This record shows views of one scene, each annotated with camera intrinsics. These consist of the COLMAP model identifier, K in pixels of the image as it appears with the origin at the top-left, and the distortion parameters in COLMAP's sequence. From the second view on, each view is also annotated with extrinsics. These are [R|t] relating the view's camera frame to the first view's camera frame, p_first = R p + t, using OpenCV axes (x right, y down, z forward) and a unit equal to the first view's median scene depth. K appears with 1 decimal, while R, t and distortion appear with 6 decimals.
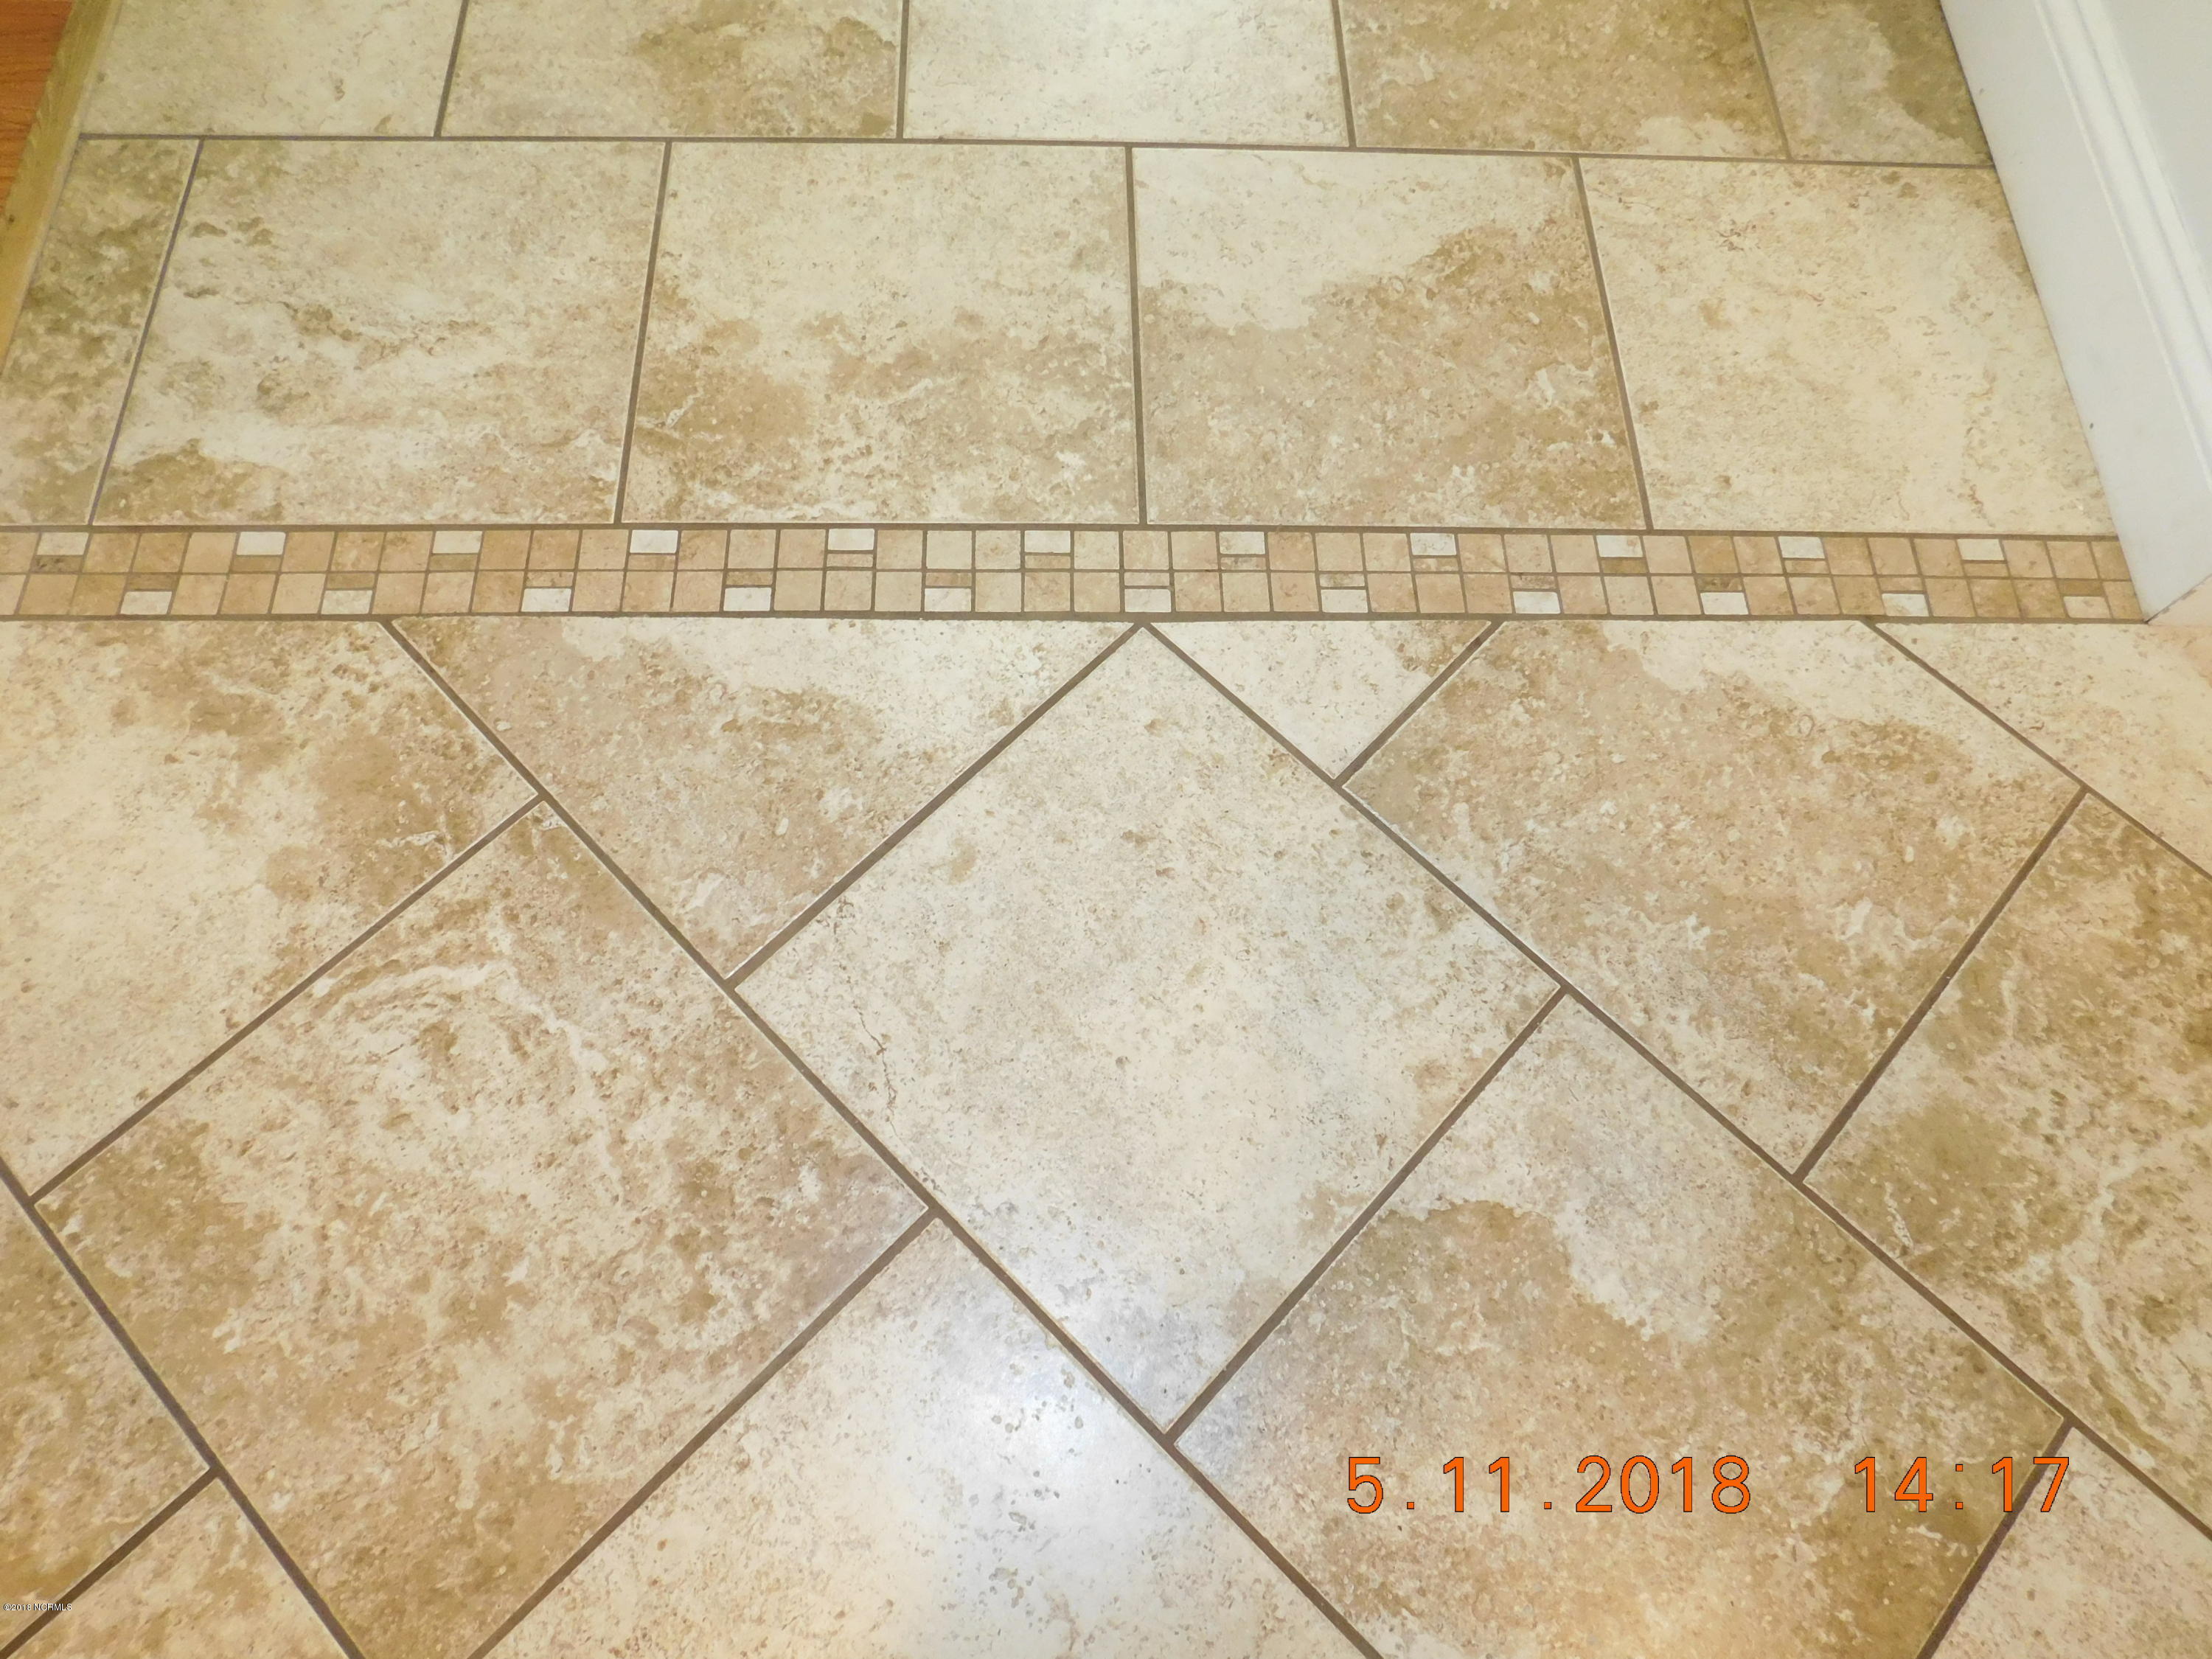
lens RADIAL K [[1488.9, 0, 1106.0], [0, 1488.9, 829.5], [0, 0, 1]] dist [-0.055899, 0.057908]
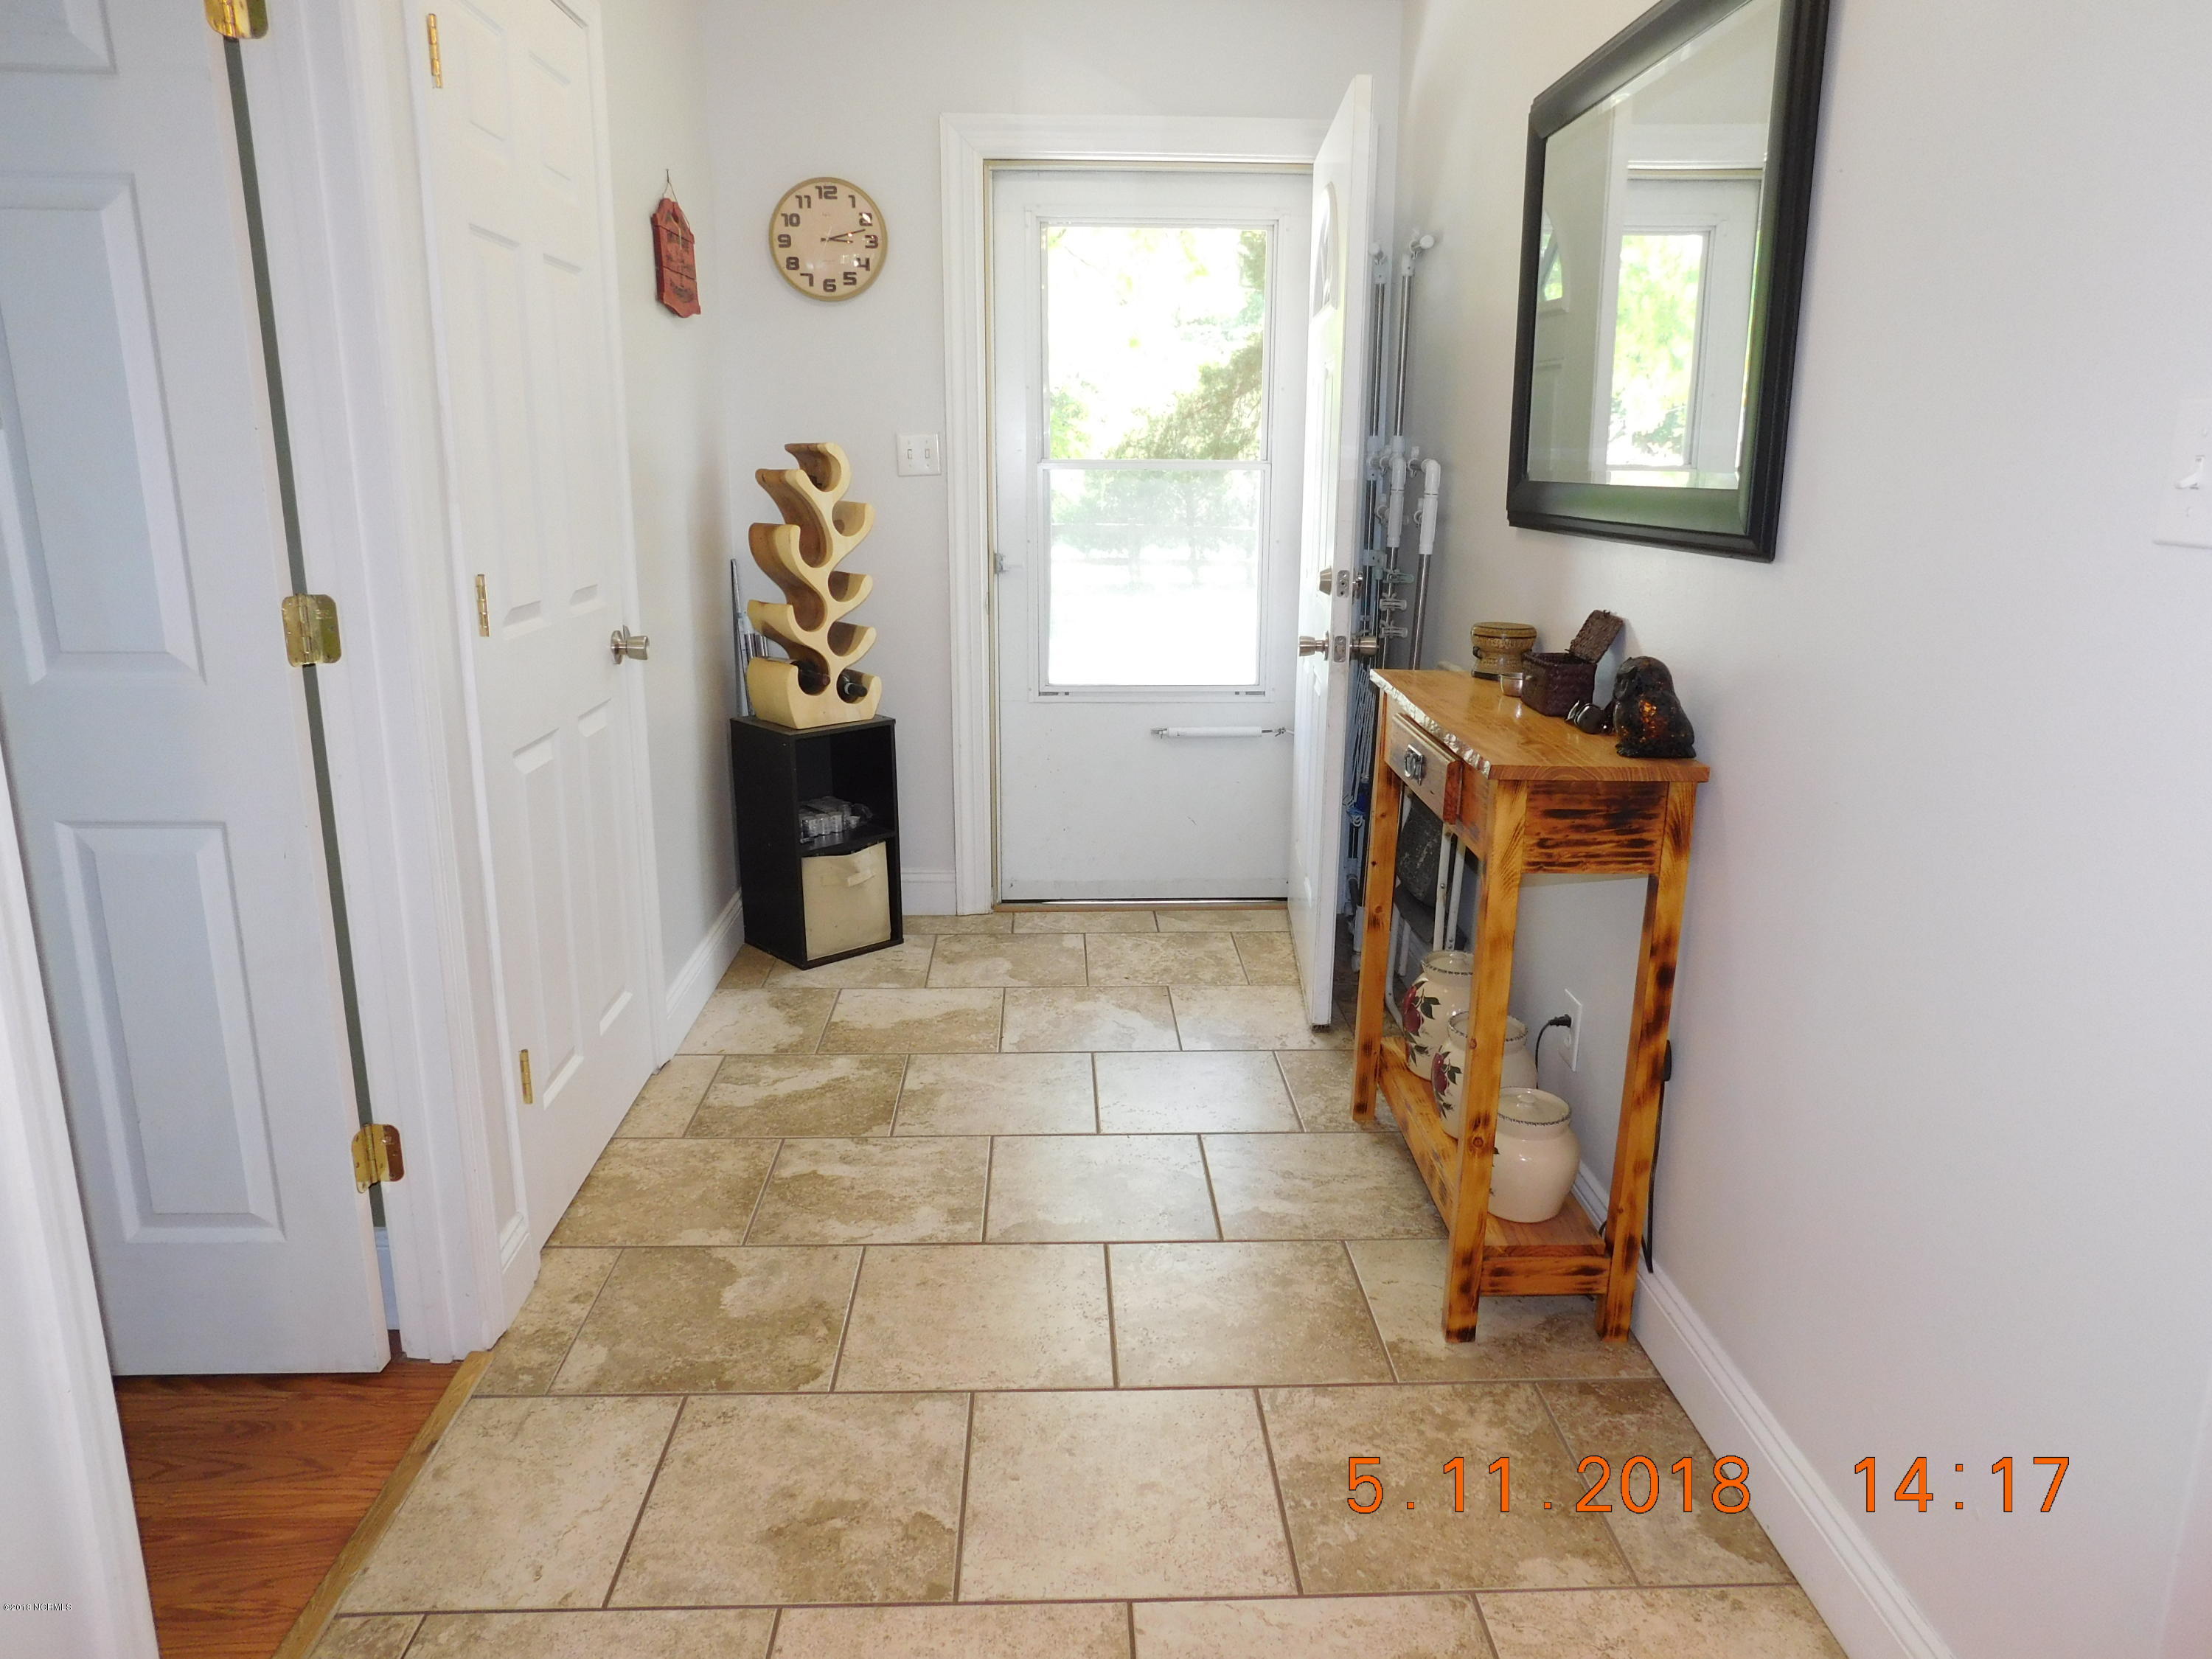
lens RADIAL K [[1488.9, 0, 1106.0], [0, 1488.9, 829.5], [0, 0, 1]] dist [-0.055899, 0.057908]
pose [[0.999638, -0.026869, -0.001504, 0.014732], [0.021308, 0.824422, -0.565574, -0.290247], [0.016437, 0.565337, 0.824696, -0.470065]]
